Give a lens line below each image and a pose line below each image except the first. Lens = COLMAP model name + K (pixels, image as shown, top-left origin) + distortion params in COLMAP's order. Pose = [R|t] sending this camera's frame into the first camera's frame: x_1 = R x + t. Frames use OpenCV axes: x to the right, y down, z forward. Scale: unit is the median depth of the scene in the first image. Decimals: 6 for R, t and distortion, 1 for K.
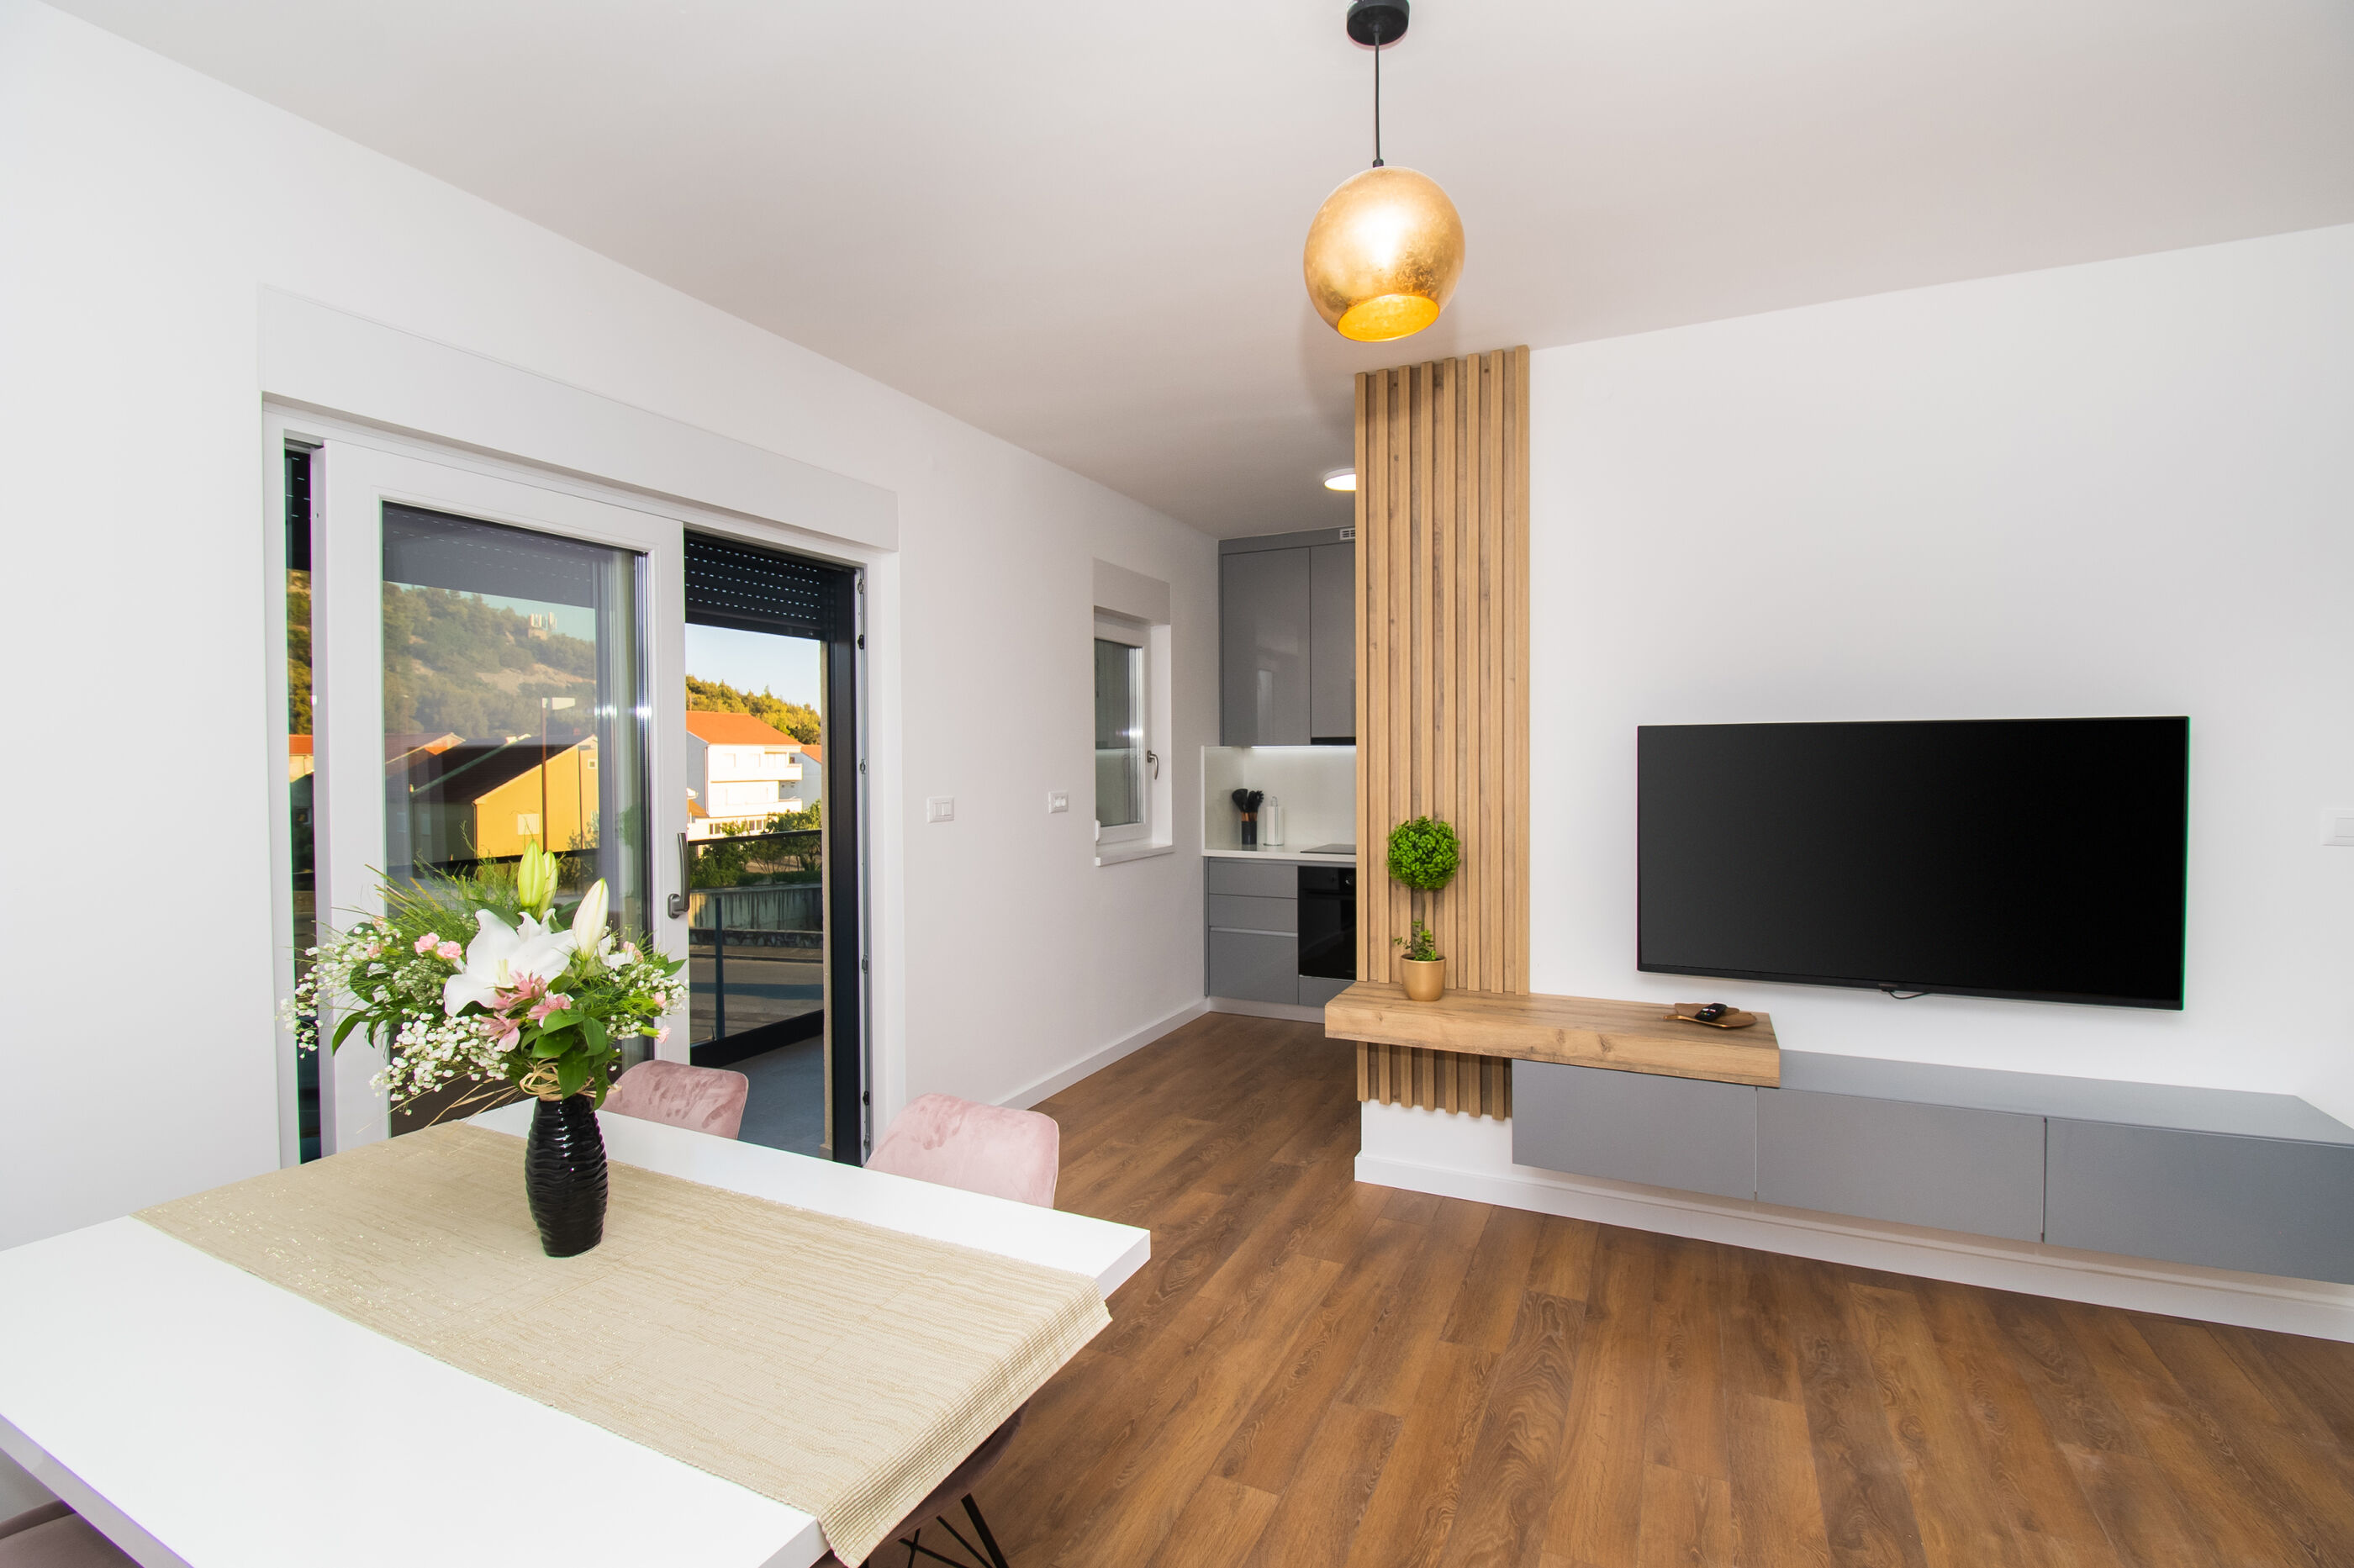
lens RADIAL K [[1042.7, 0, 1182.9], [0, 1042.7, 779.2], [0, 0, 1]] dist [0.009588, -0.018805]
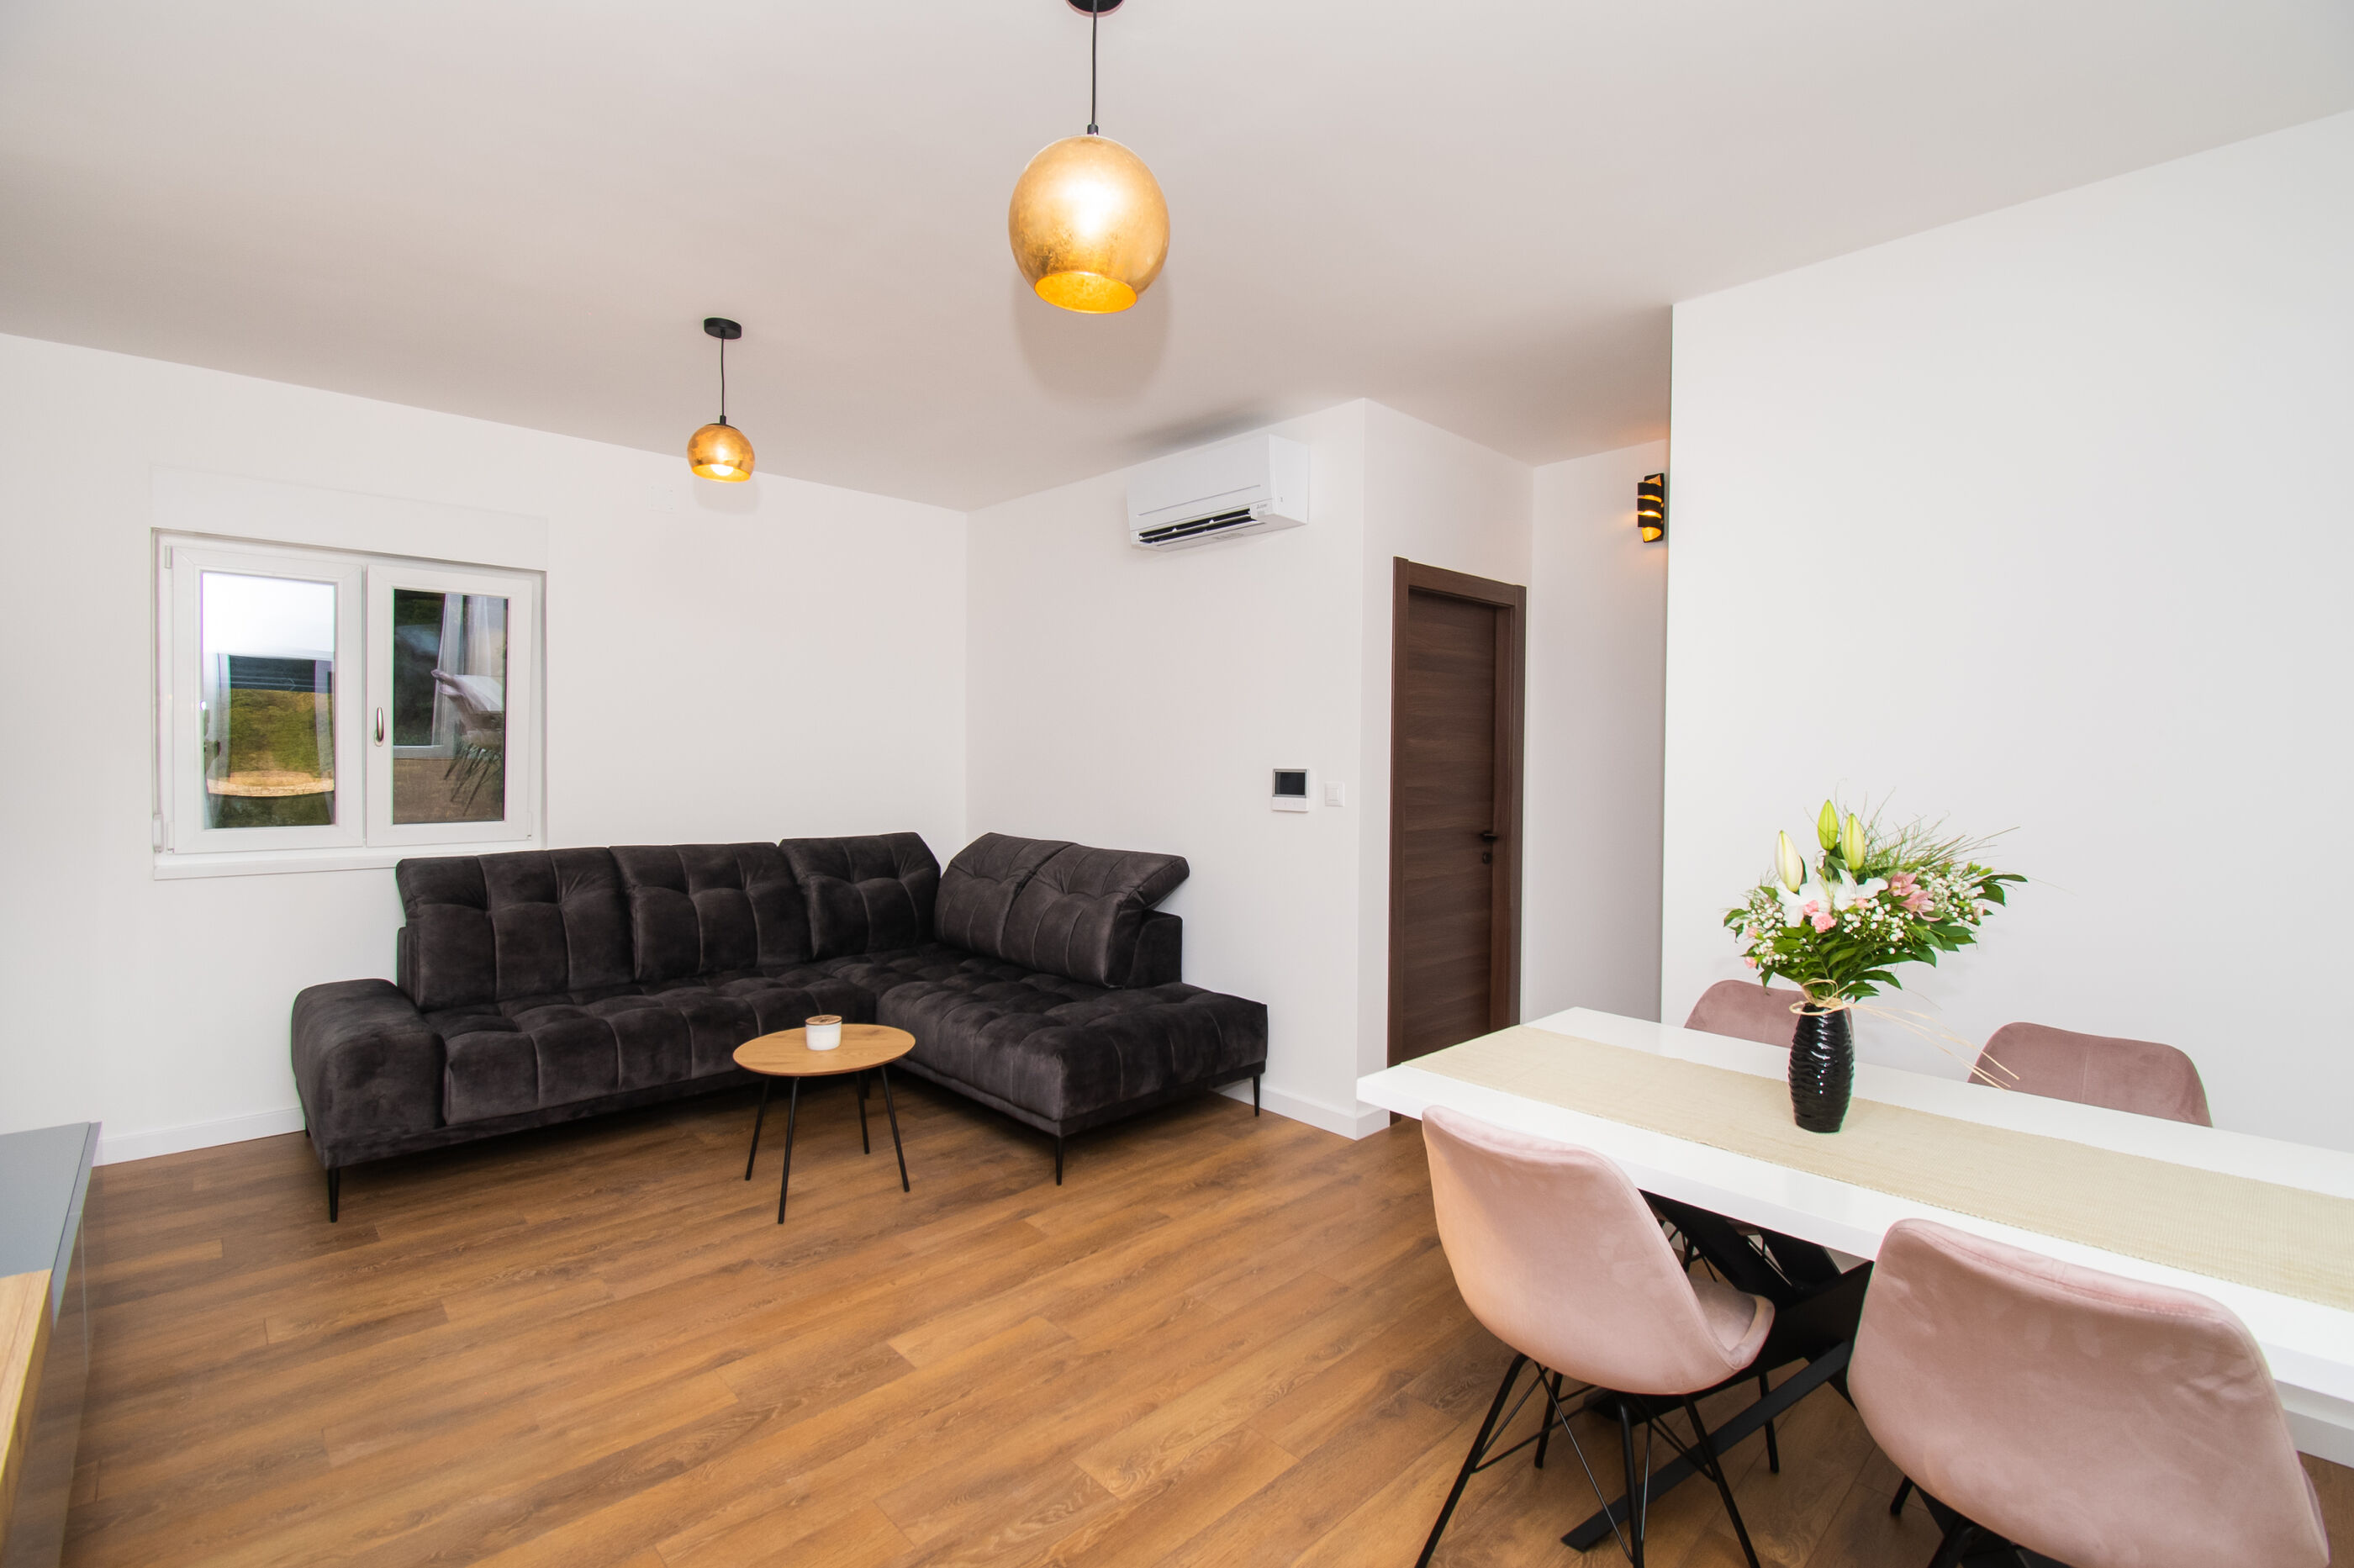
lens RADIAL K [[1043.0, 0, 1186.3], [0, 1043.0, 776.3], [0, 0, 1]] dist [0.006694, -0.015782]
pose [[-0.936701, -0.011936, 0.349926, -0.147134], [0.001503, 0.999273, 0.038107, -0.015316], [-0.350126, 0.036221, -0.936002, 1.147410]]
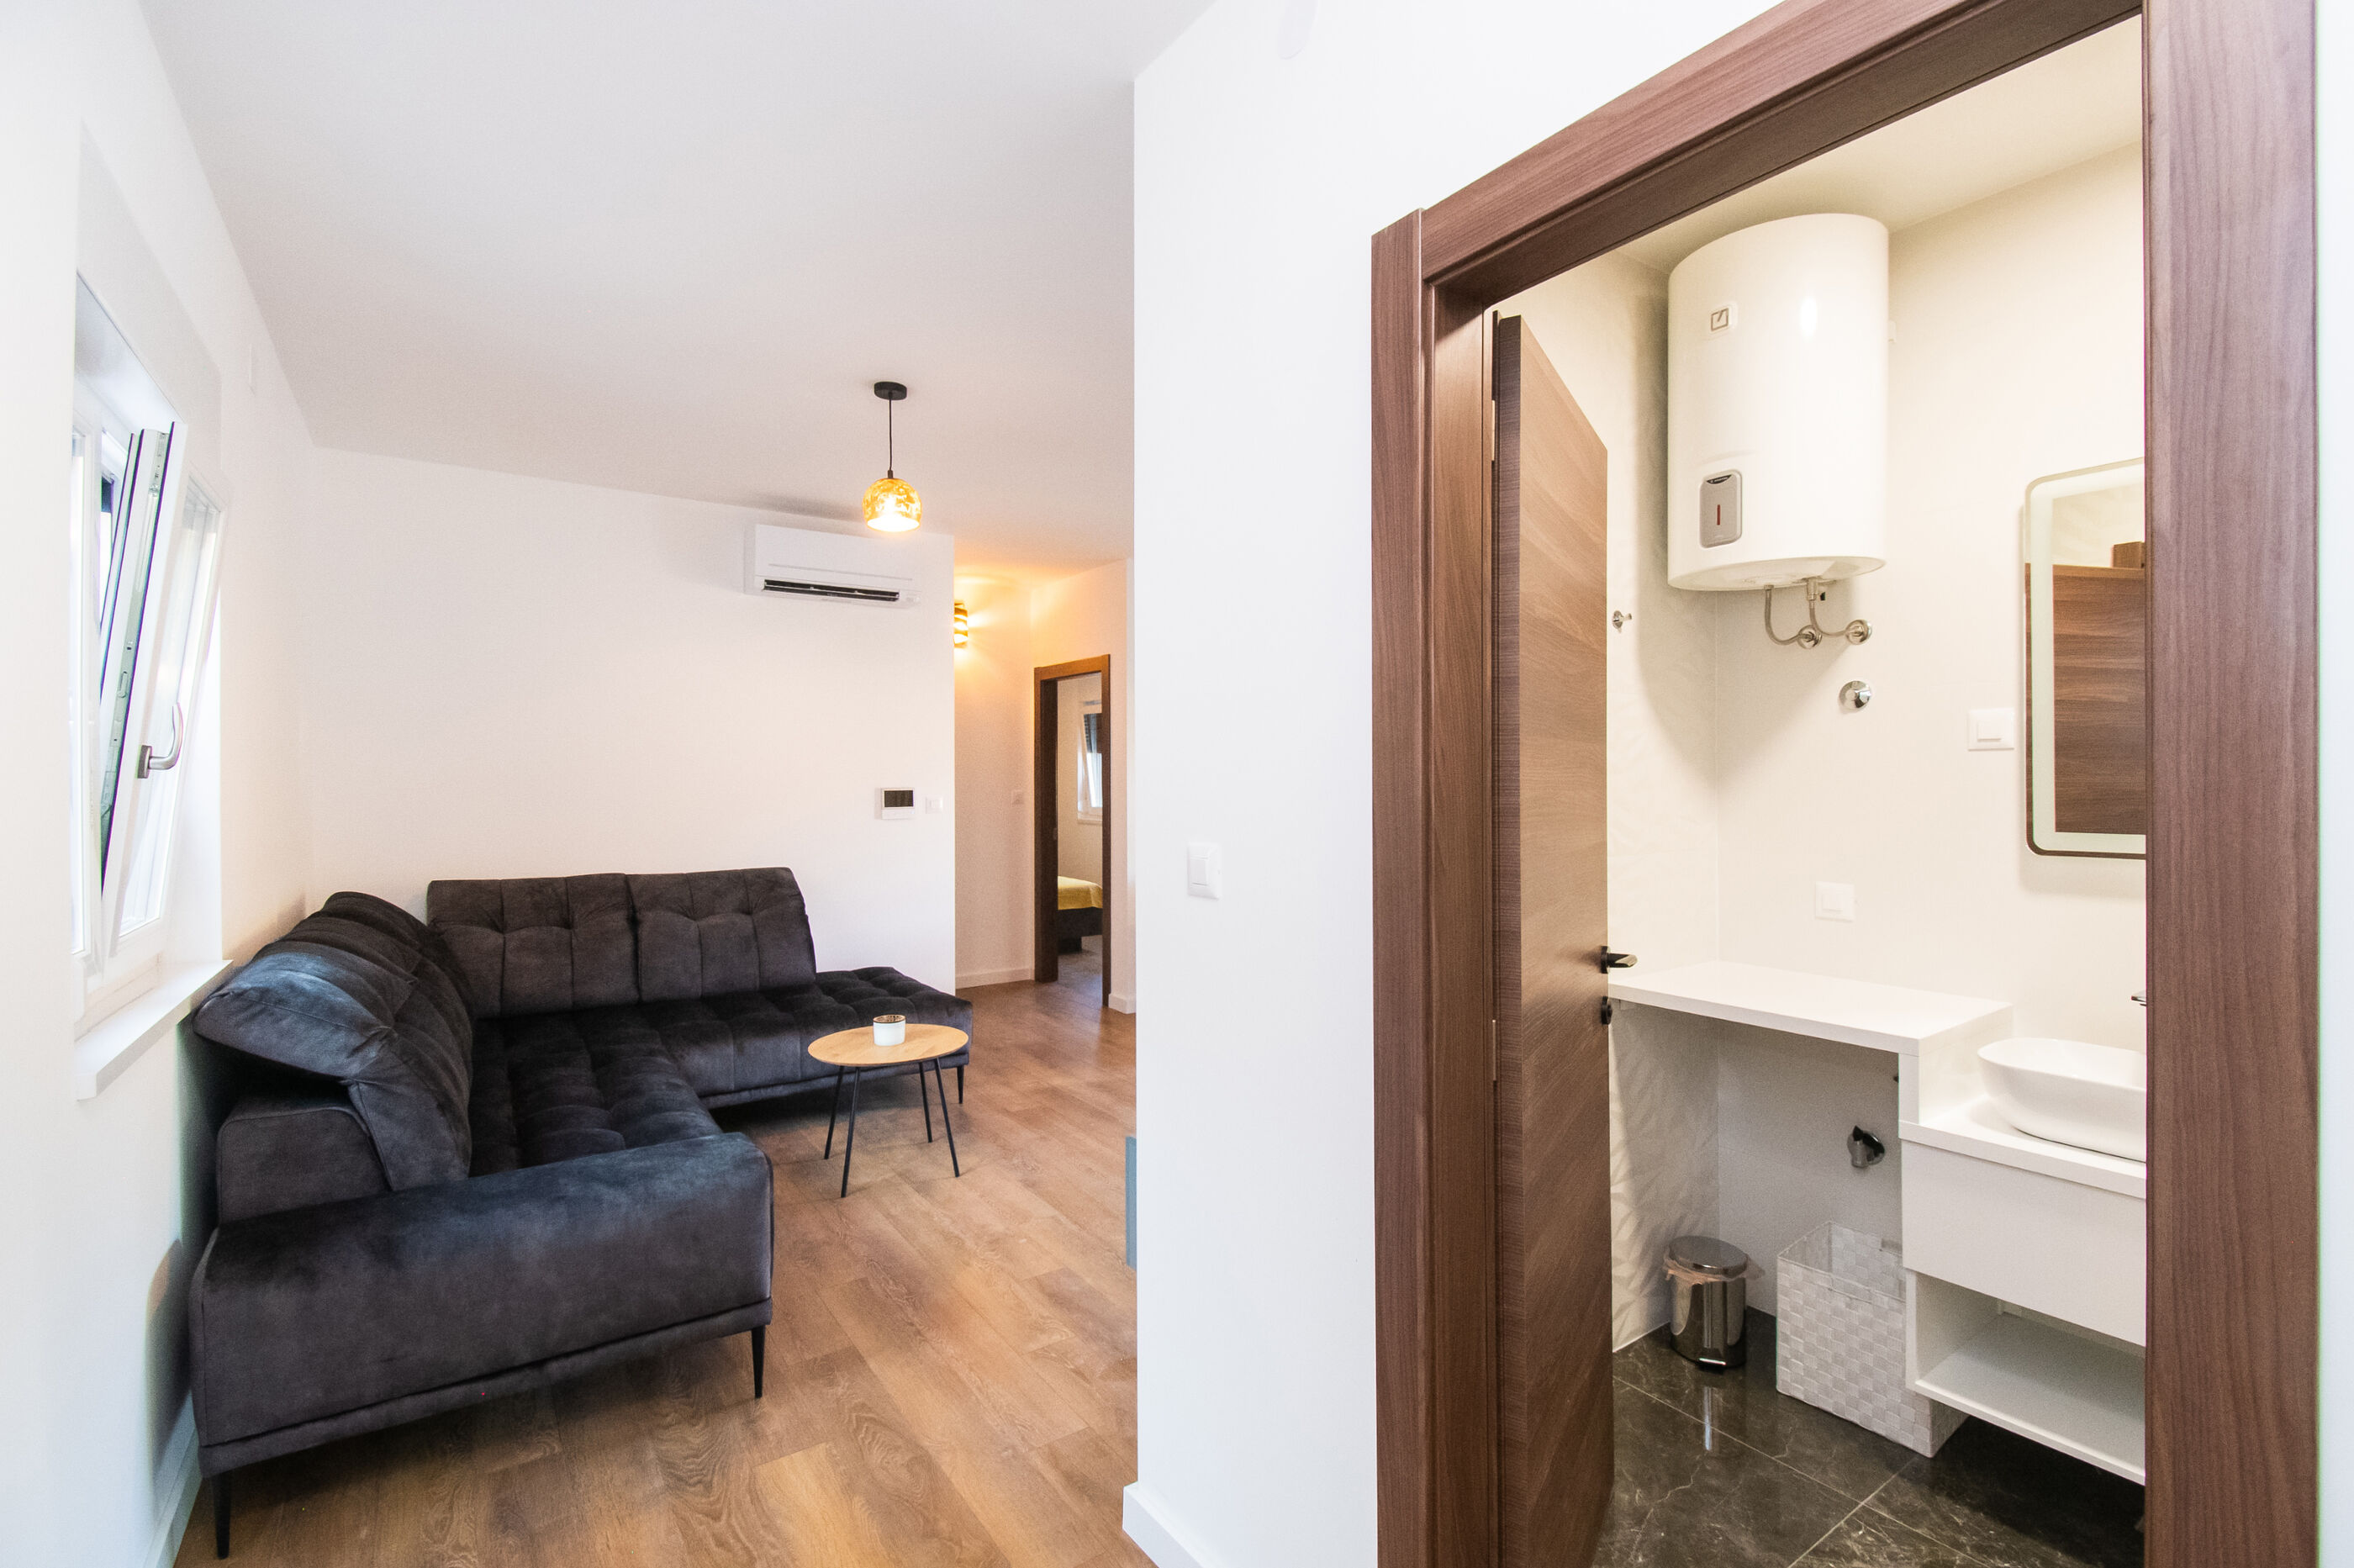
lens RADIAL K [[1043.0, 0, 1186.3], [0, 1043.0, 776.3], [0, 0, 1]] dist [0.006694, -0.015782]
pose [[-0.487951, 0.006861, -0.872844, 1.545888], [-0.009268, 0.999872, 0.013041, -0.021085], [0.872822, 0.014453, -0.487825, 1.160536]]
